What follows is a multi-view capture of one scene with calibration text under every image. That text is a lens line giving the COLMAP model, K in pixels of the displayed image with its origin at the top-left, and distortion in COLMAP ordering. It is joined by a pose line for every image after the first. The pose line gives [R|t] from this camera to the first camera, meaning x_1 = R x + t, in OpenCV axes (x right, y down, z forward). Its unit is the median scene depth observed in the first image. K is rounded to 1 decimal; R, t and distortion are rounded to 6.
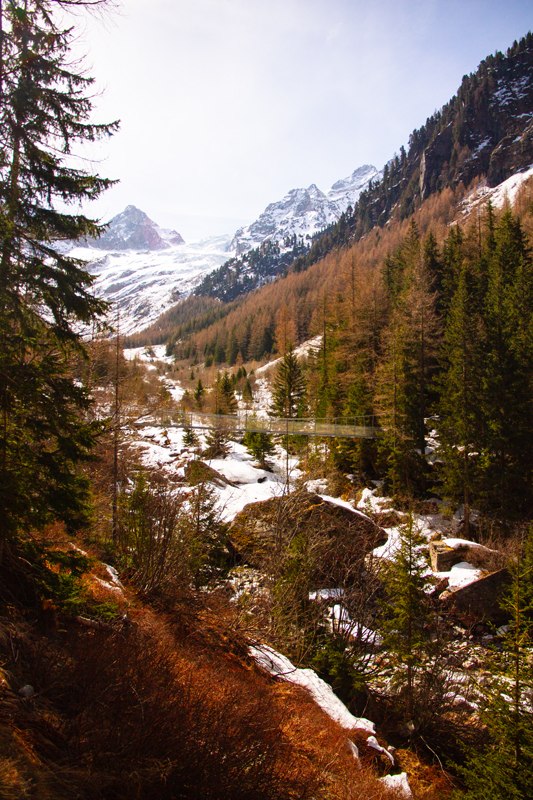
lens RADIAL K [[560.8, 0, 271.8], [0, 560.8, 410.4], [0, 0, 1]] dist [-0.114163, 0.095268]
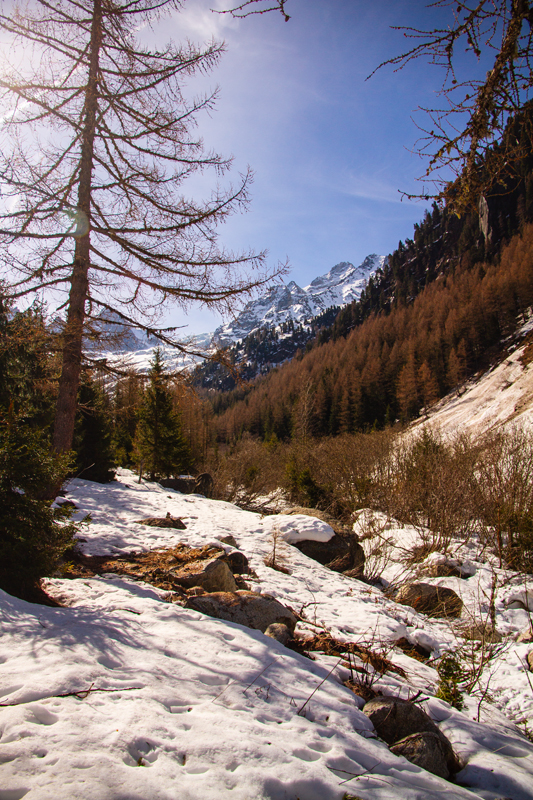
lens RADIAL K [[567.0, 0, 266.5], [0, 567.0, 400.0], [0, 0, 1]] dist [-0.076864, 0.108283]
pose [[0.998877, -0.030039, 0.036646, -0.038446], [0.036654, 0.979955, -0.195816, -0.003571], [-0.030029, 0.196939, 0.979956, 0.101426]]
